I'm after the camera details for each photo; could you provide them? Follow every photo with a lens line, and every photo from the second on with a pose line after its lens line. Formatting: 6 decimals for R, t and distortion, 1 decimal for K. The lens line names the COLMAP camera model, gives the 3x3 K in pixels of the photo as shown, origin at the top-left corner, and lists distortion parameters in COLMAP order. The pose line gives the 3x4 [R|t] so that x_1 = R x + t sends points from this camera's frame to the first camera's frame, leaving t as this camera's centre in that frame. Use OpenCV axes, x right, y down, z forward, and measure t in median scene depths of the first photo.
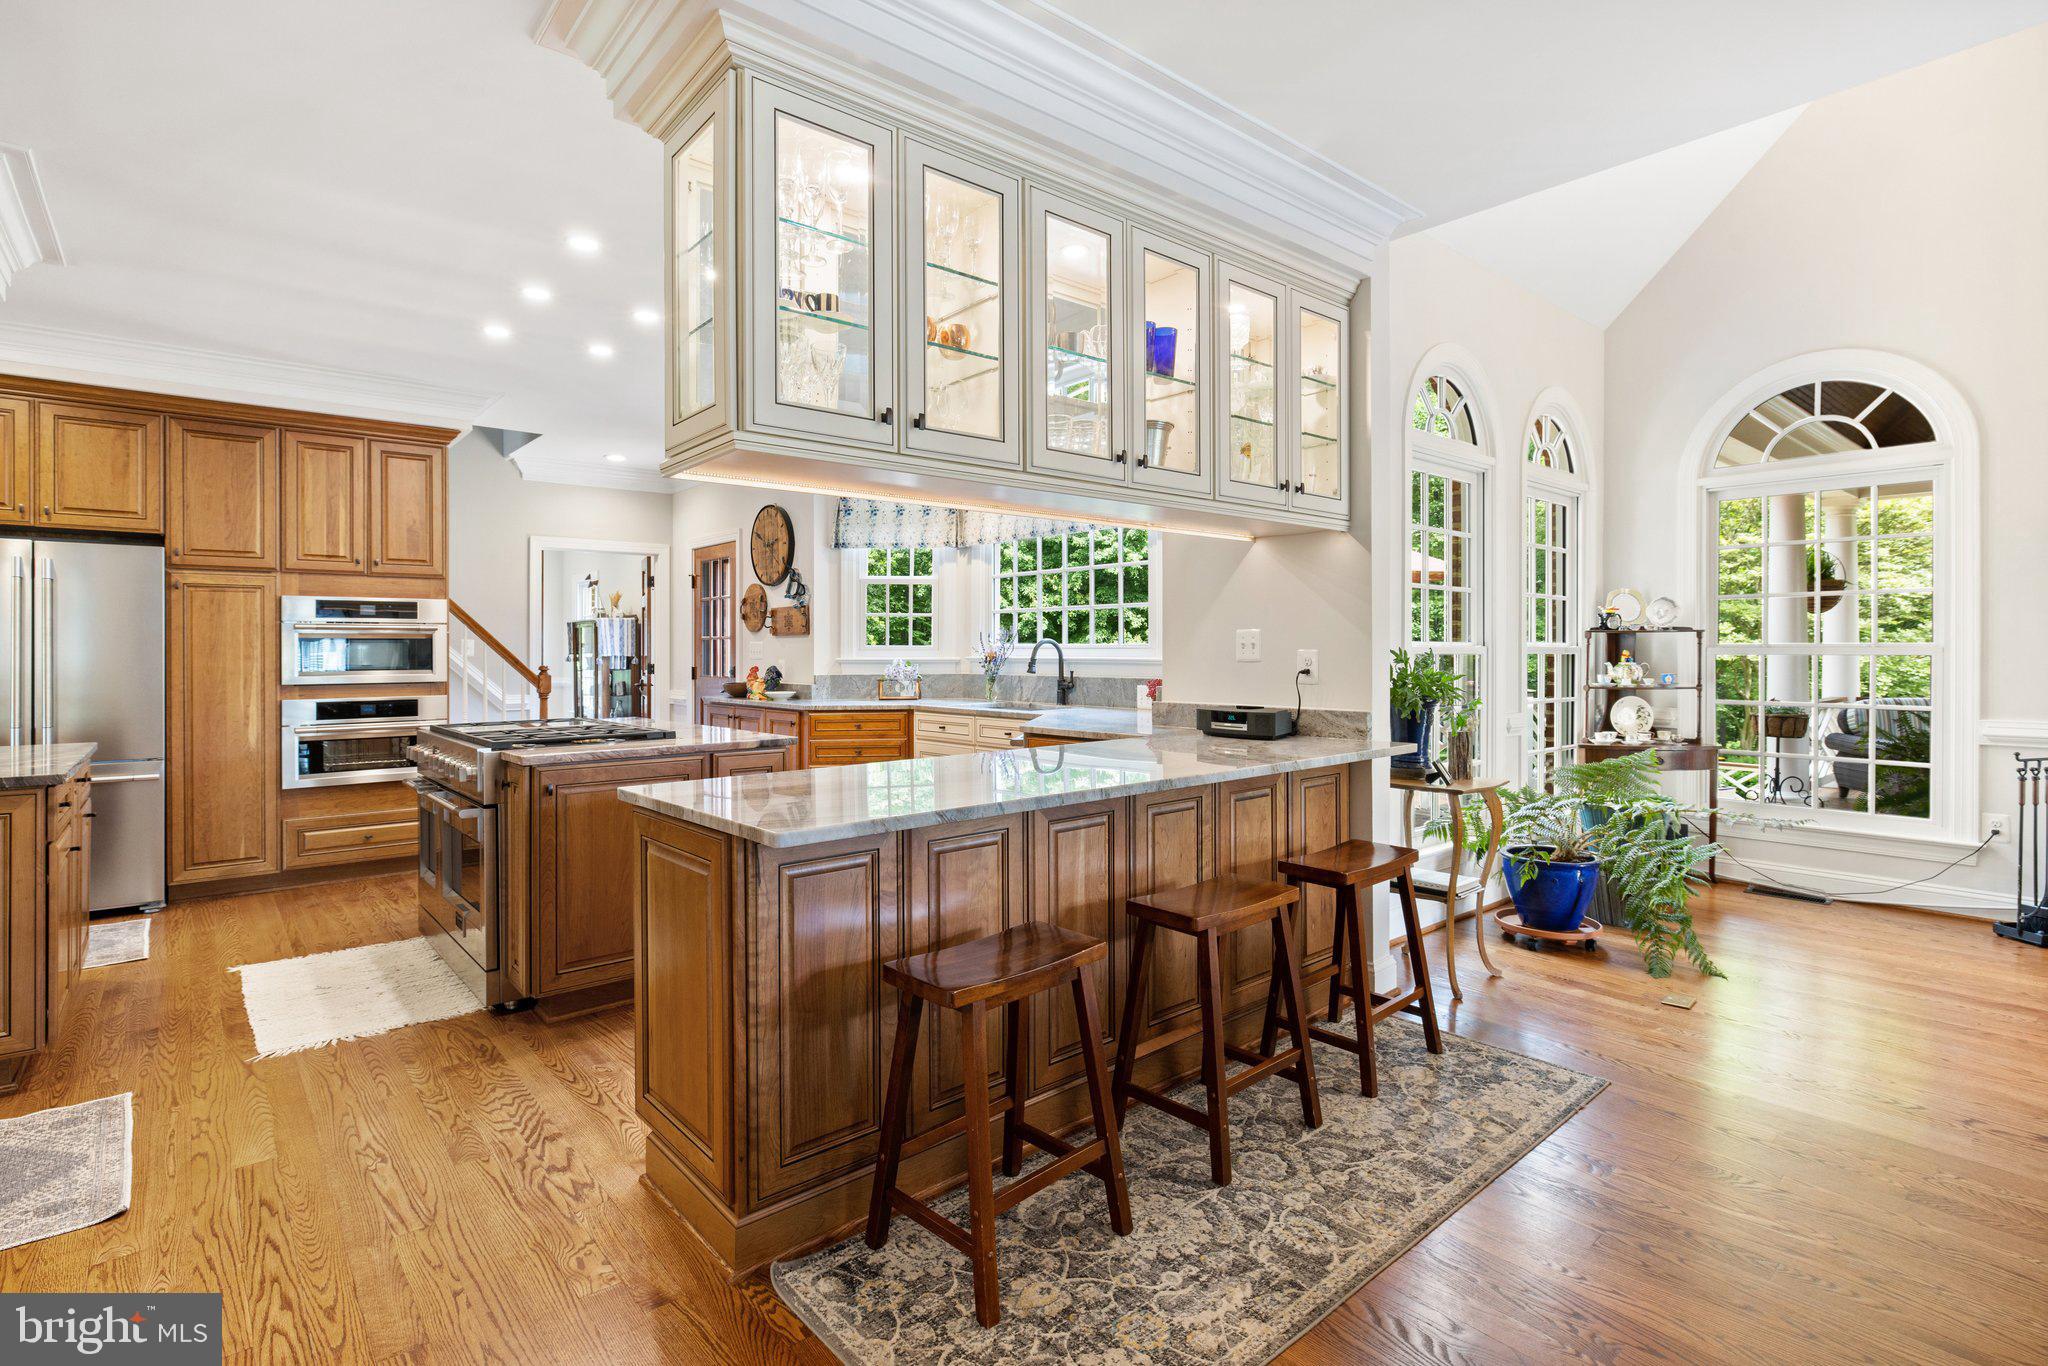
lens RADIAL K [[1000.7, 0, 999.8], [0, 1000.7, 648.7], [0, 0, 1]] dist [-0.006392, 0.002574]
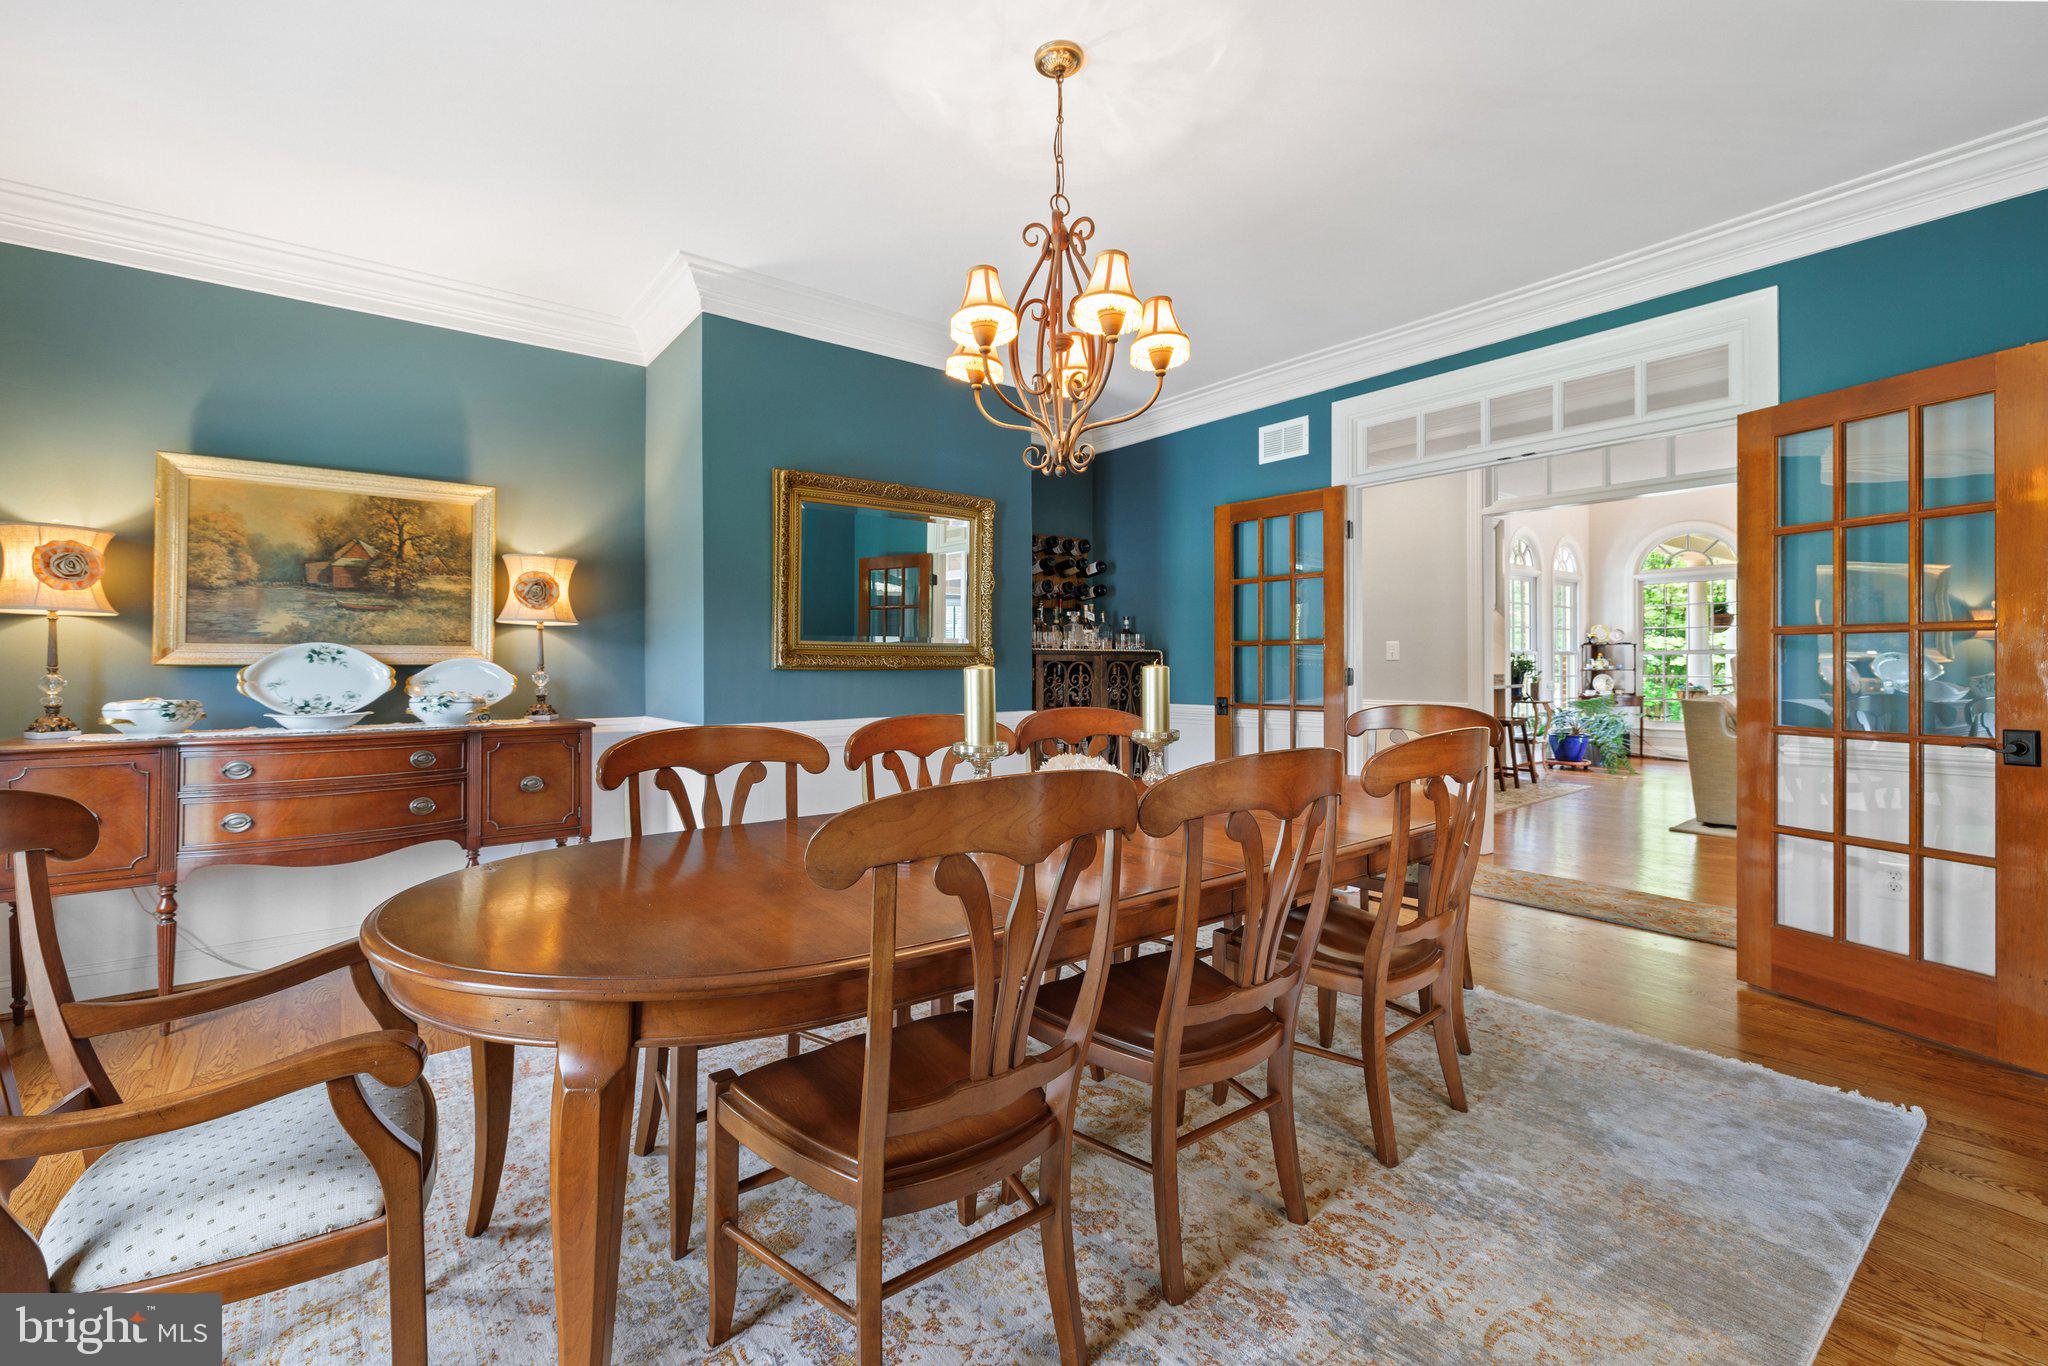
lens RADIAL K [[873.9, 0, 986.4], [0, 873.9, 656.2], [0, 0, 1]] dist [0.003582, -0.000461]
pose [[0.998635, -0.002575, -0.052166, -0.656975], [0.002247, 0.999977, -0.006358, 0.018910], [0.052181, 0.006232, 0.998618, -1.050949]]
